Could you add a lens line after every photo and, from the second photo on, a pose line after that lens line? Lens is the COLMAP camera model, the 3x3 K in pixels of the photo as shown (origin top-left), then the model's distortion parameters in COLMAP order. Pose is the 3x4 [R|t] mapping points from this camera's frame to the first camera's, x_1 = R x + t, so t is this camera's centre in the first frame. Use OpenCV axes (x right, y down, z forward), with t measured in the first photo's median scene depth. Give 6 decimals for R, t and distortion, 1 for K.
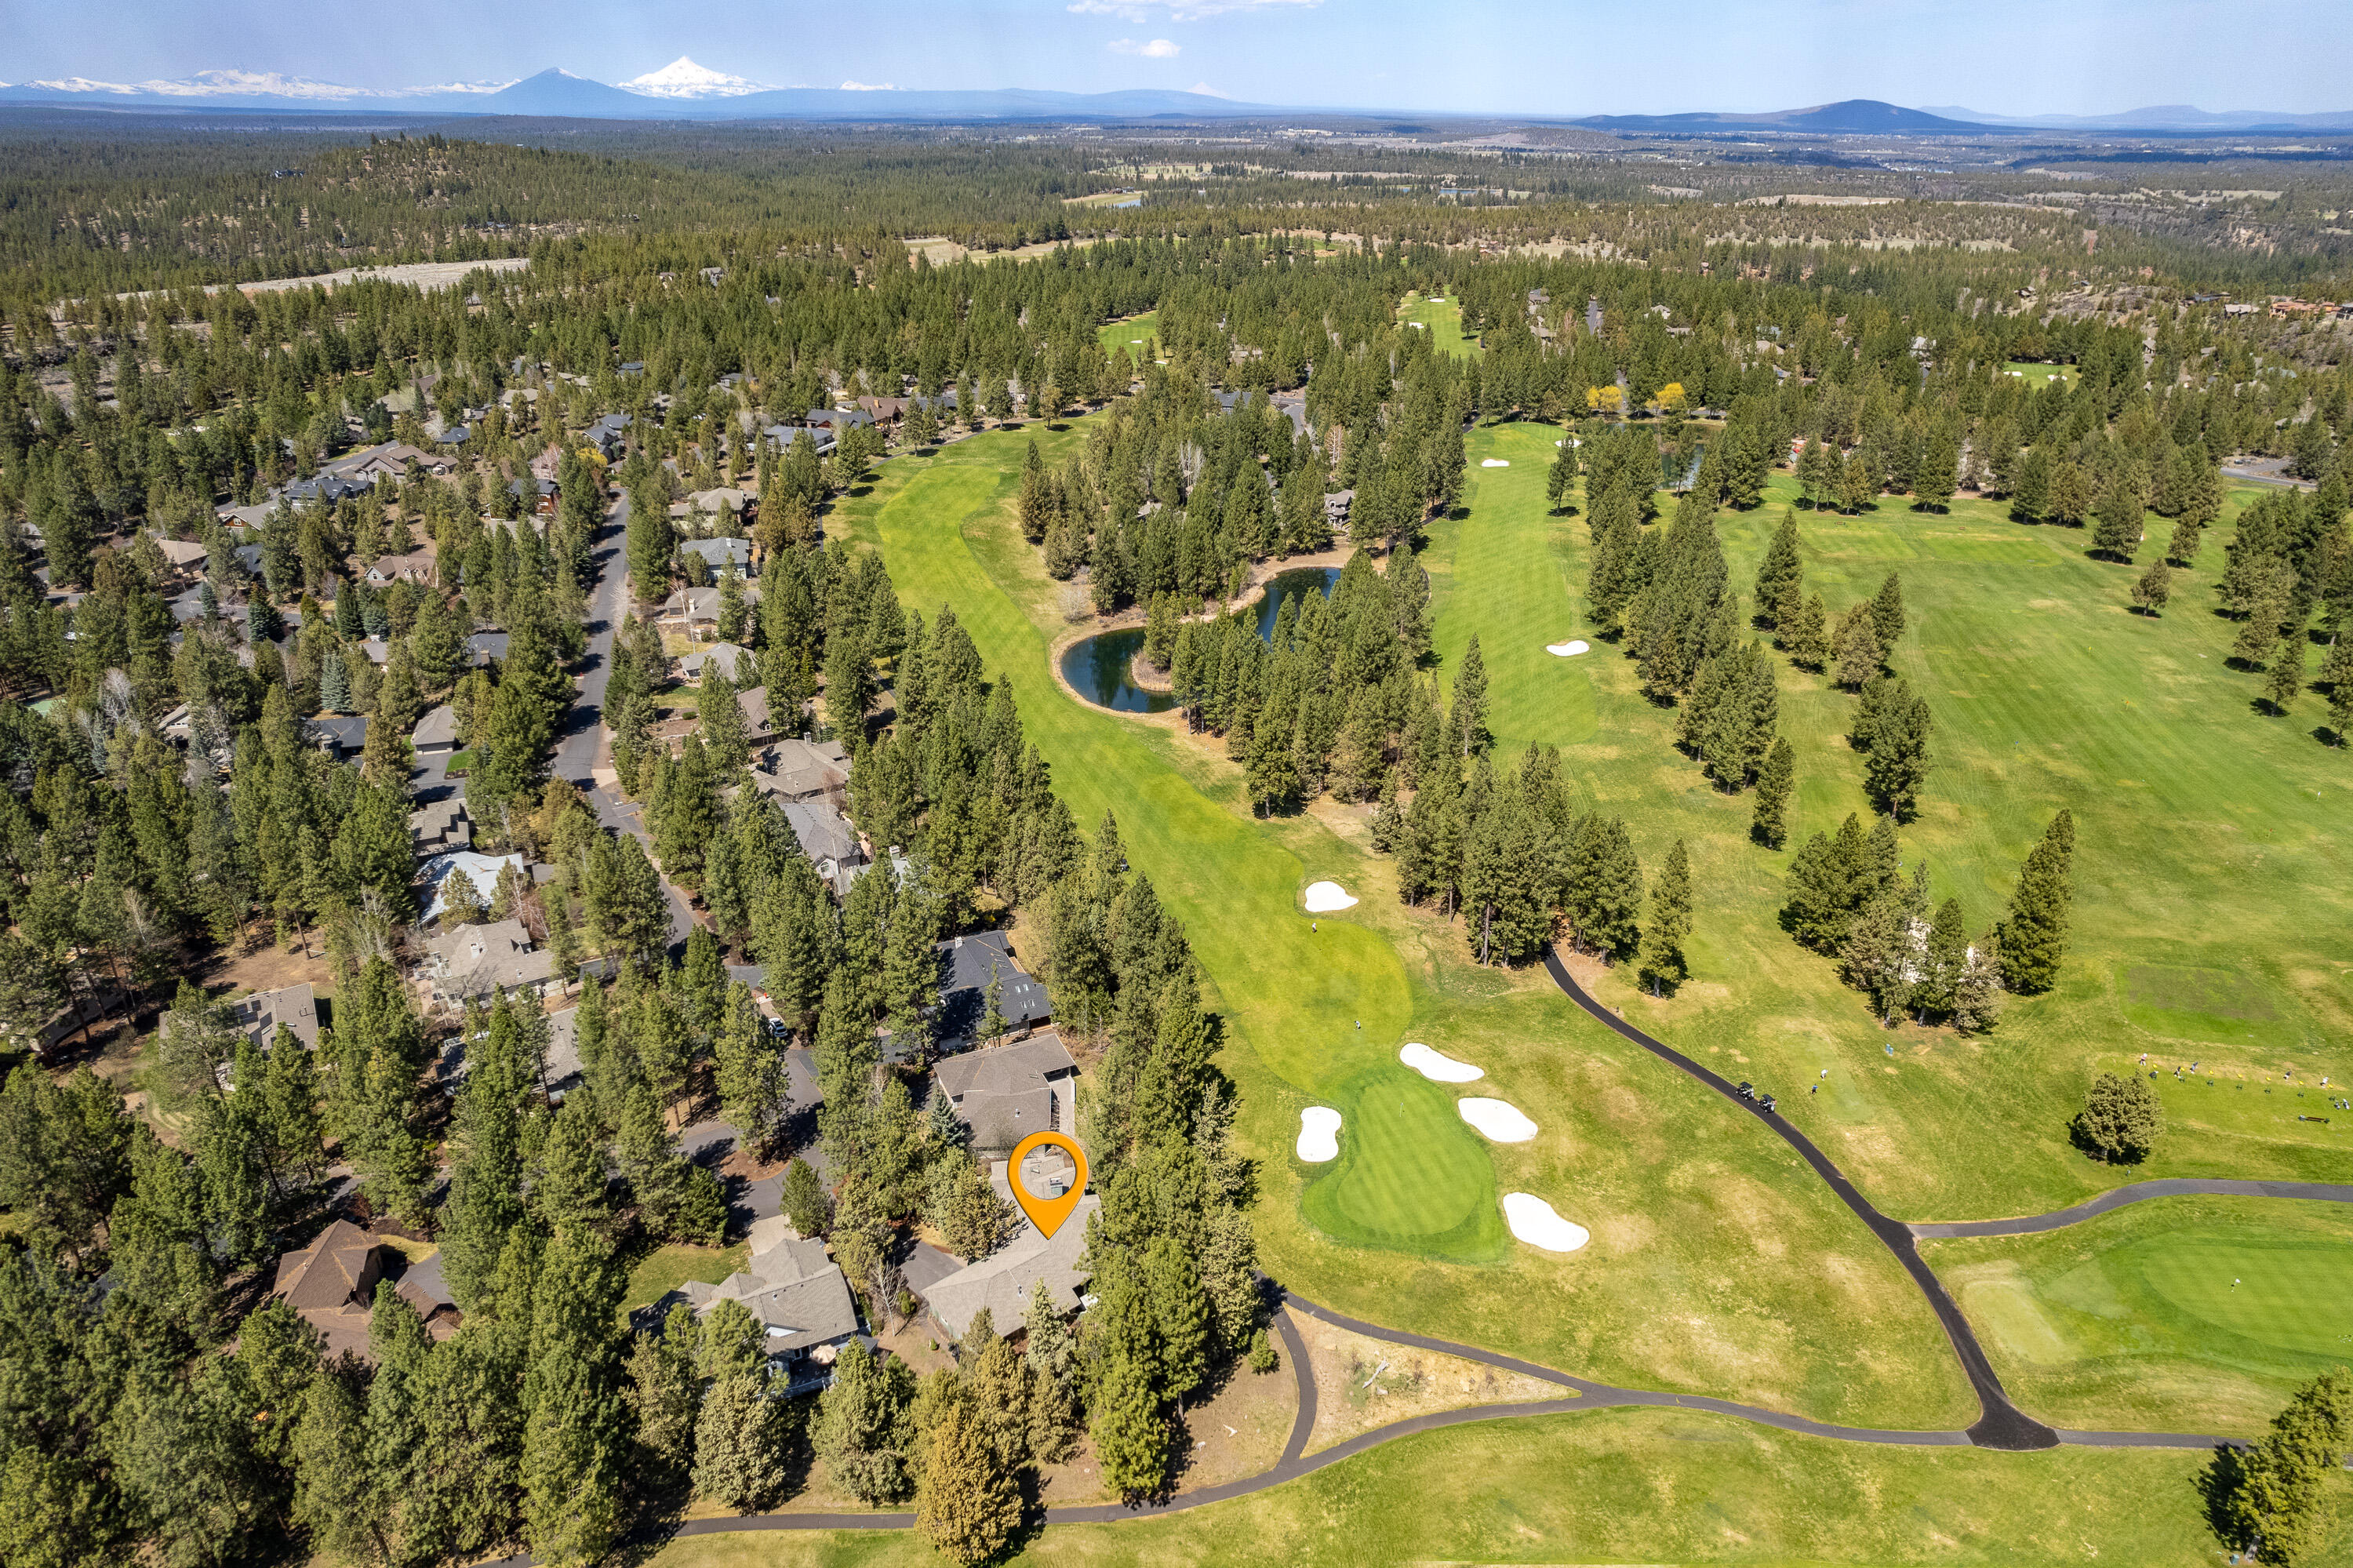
lens RADIAL K [[1520.0, 0, 1176.5], [0, 1520.0, 784.0], [0, 0, 1]] dist [-0.089826, 0.102539]
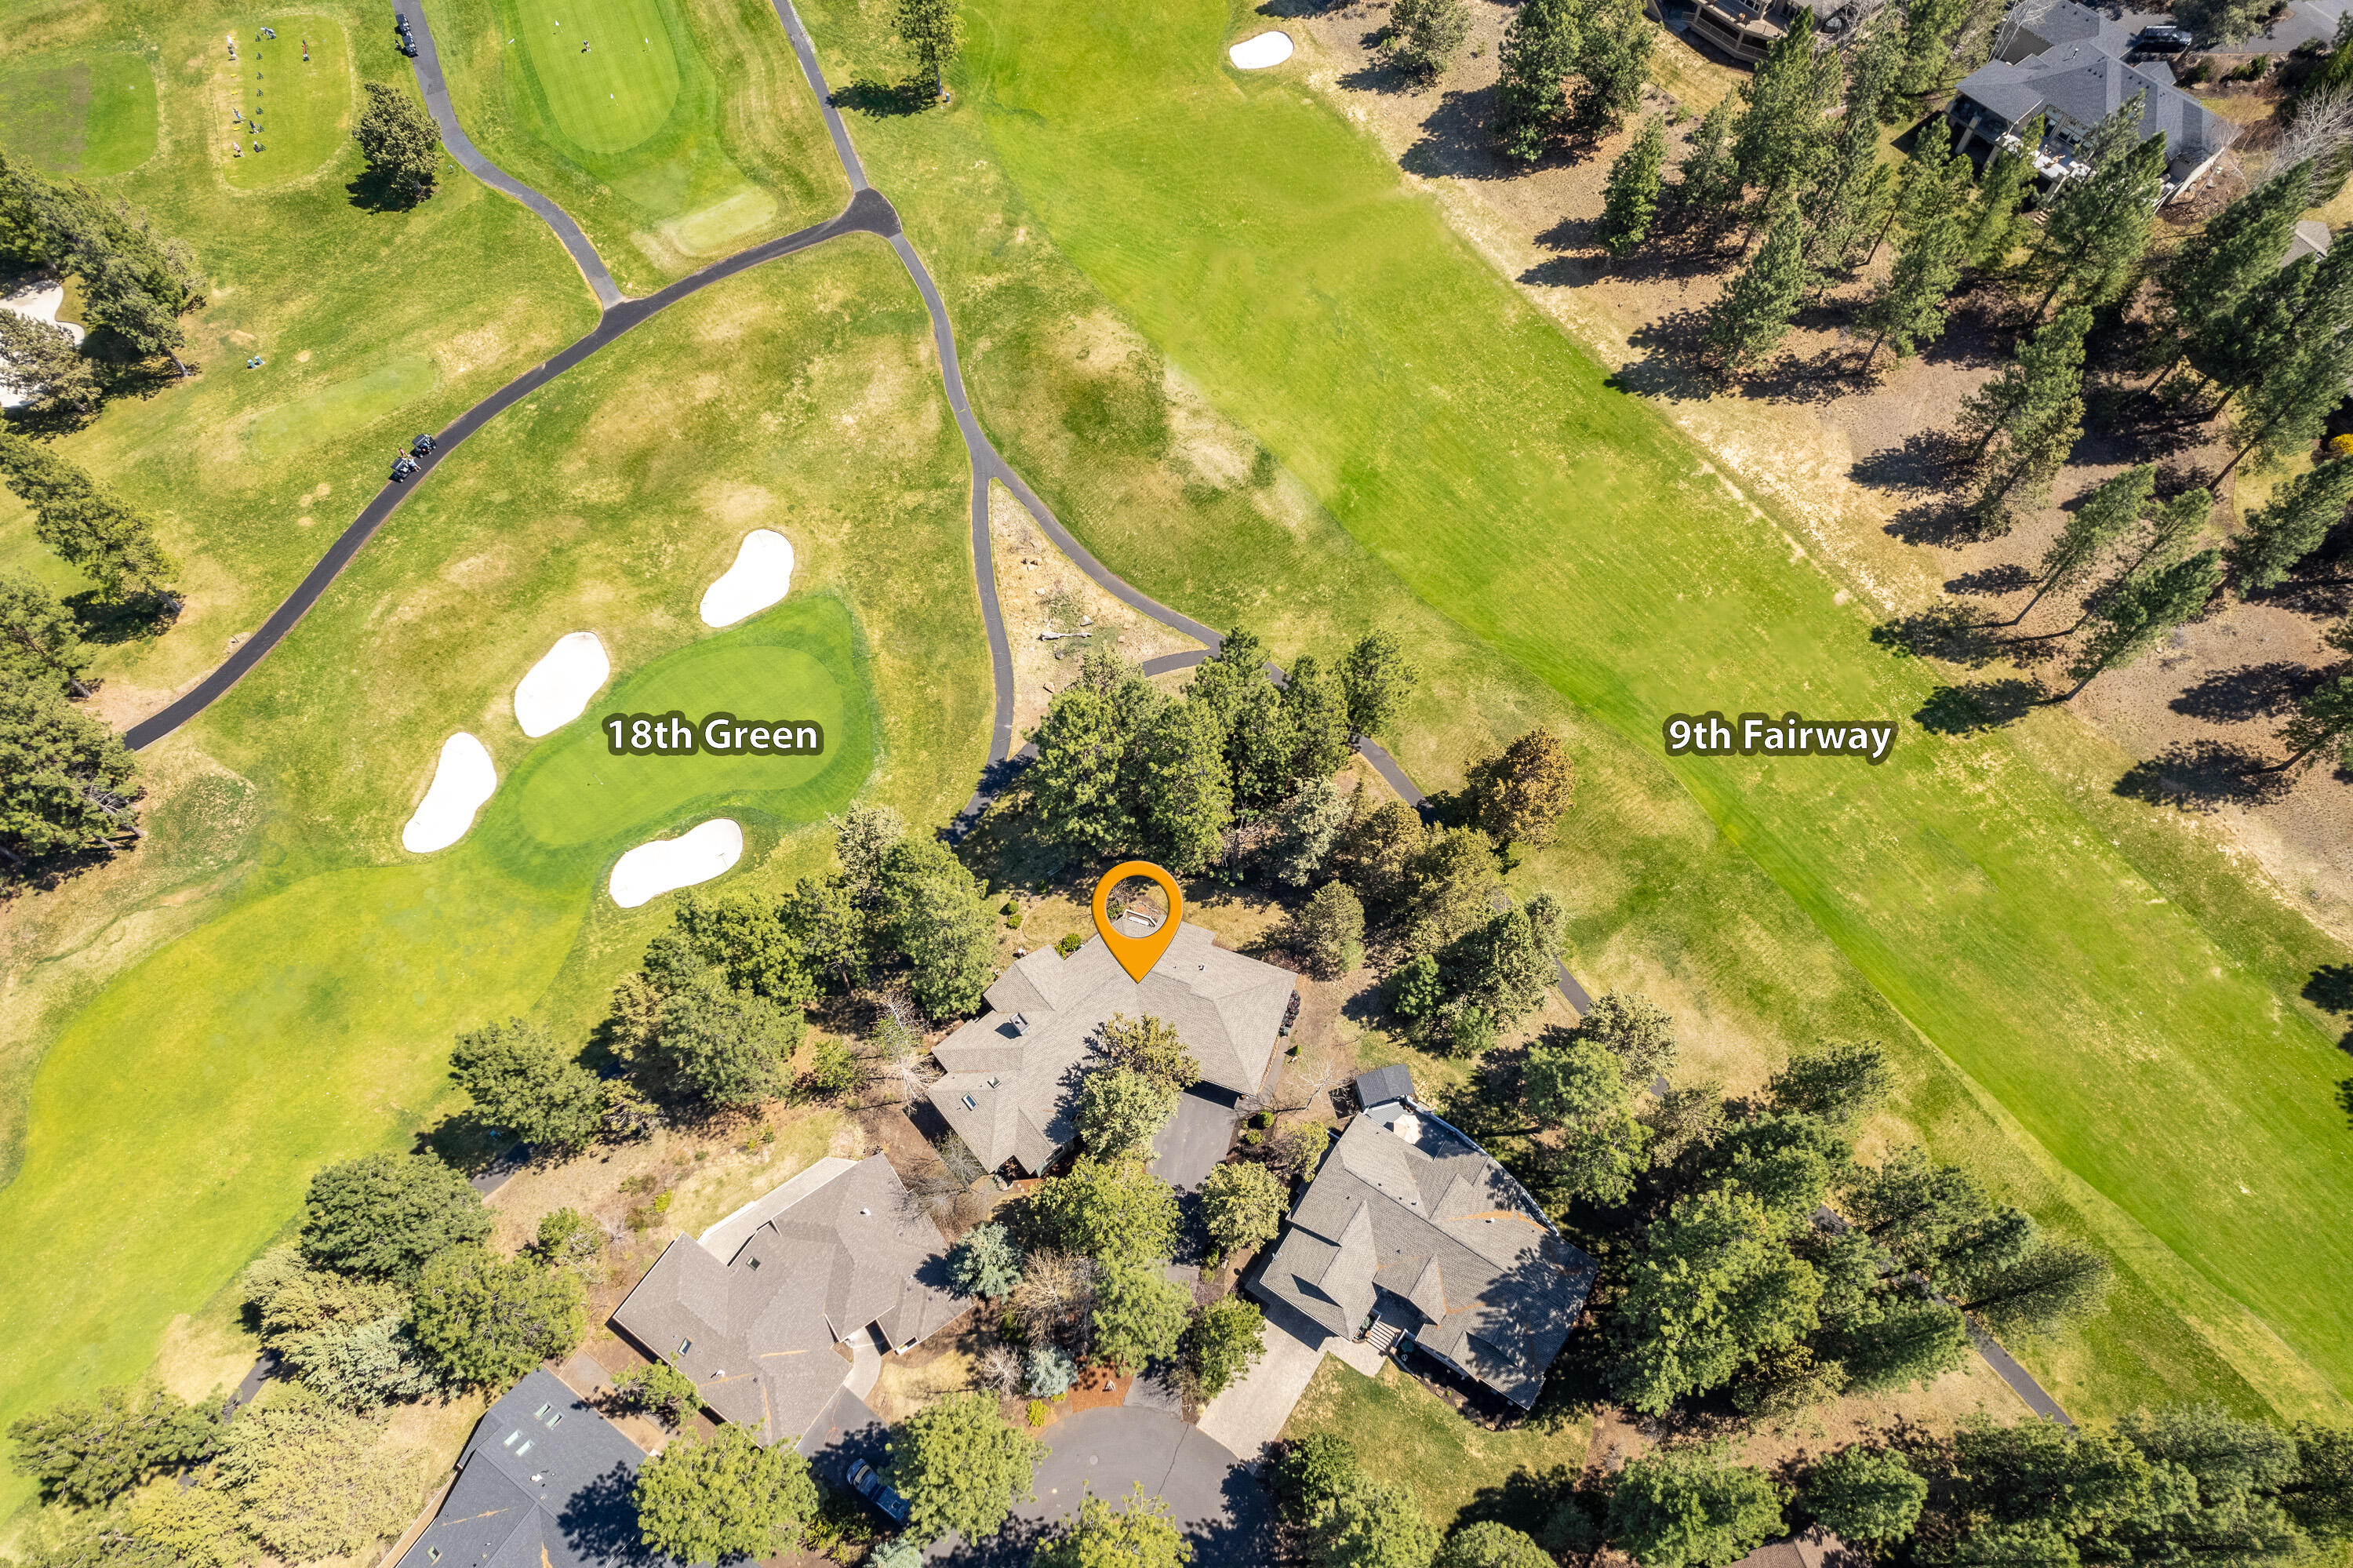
lens RADIAL K [[1520.0, 0, 1176.5], [0, 1520.0, 784.0], [0, 0, 1]] dist [-0.089826, 0.102539]
pose [[-0.512111, -0.754532, 0.410394, -0.327350], [0.369775, 0.237582, 0.898232, -0.368002], [-0.775248, 0.611748, 0.157338, 0.792769]]
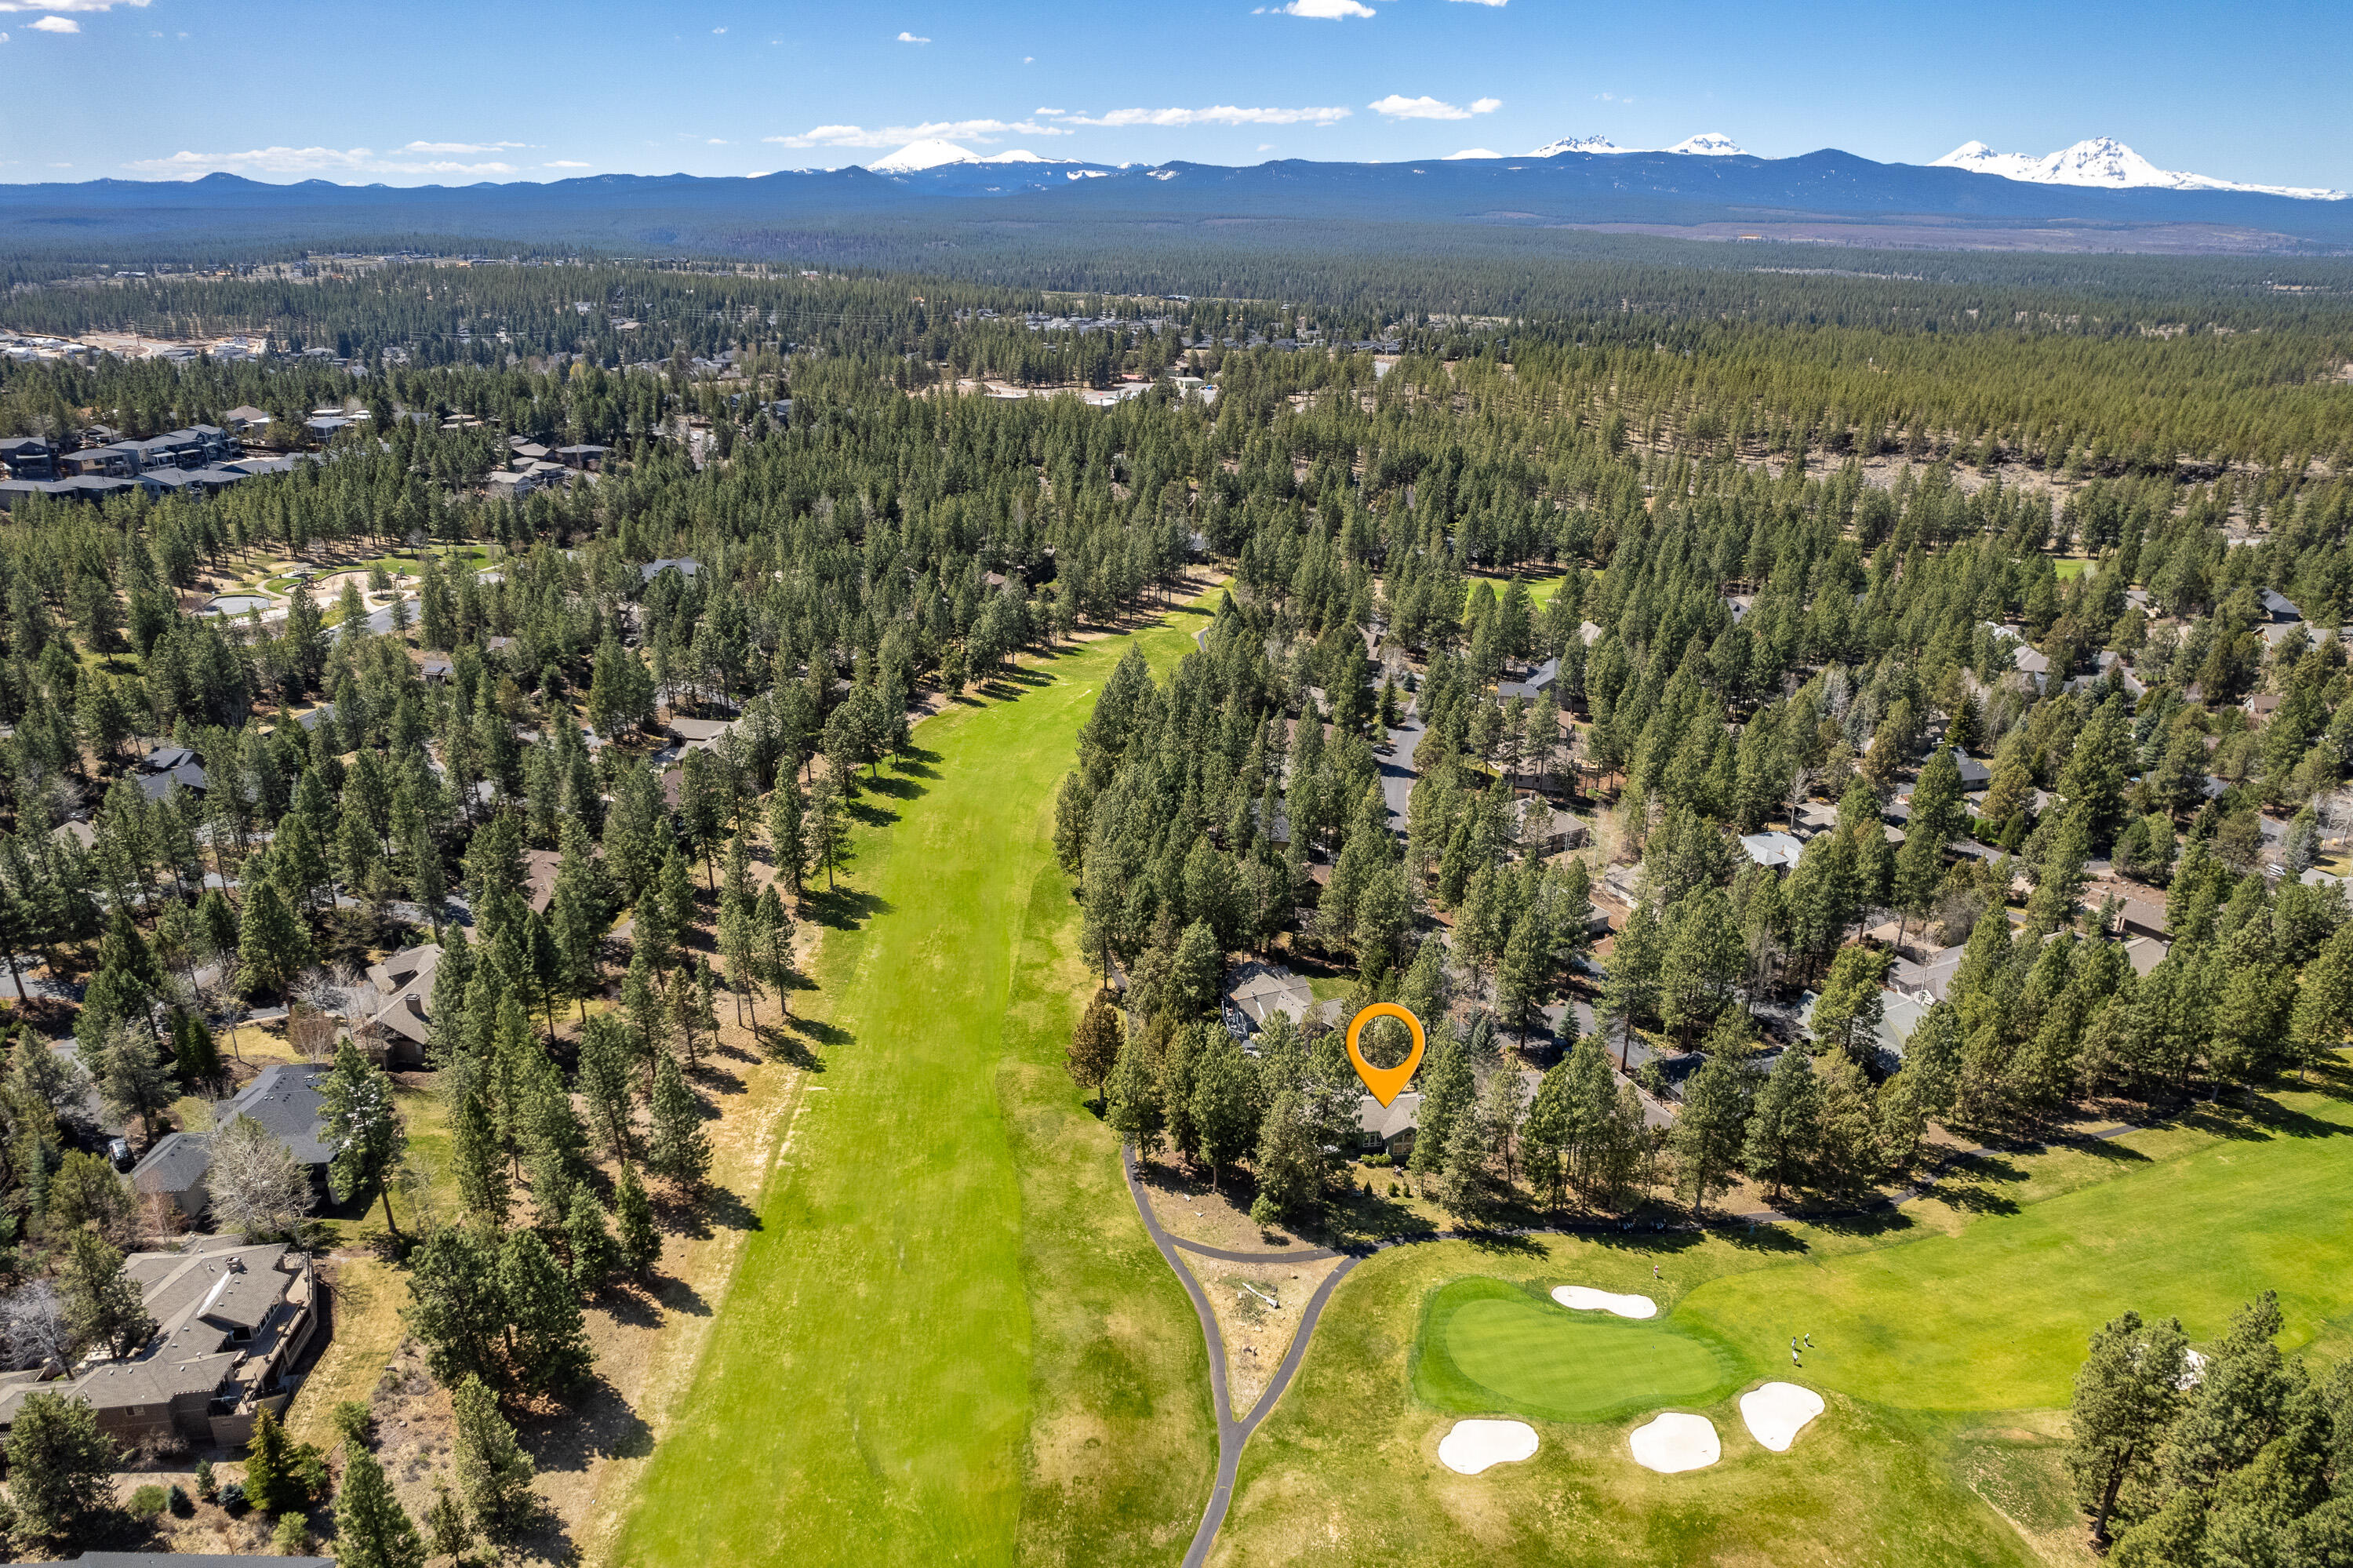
lens RADIAL K [[1520.0, 0, 1176.5], [0, 1520.0, 784.0], [0, 0, 1]] dist [-0.089826, 0.102539]
pose [[-0.038429, 0.349112, -0.936293, 1.001792], [-0.428982, 0.840485, 0.330996, -0.271421], [0.902495, 0.414373, 0.117464, 0.594274]]
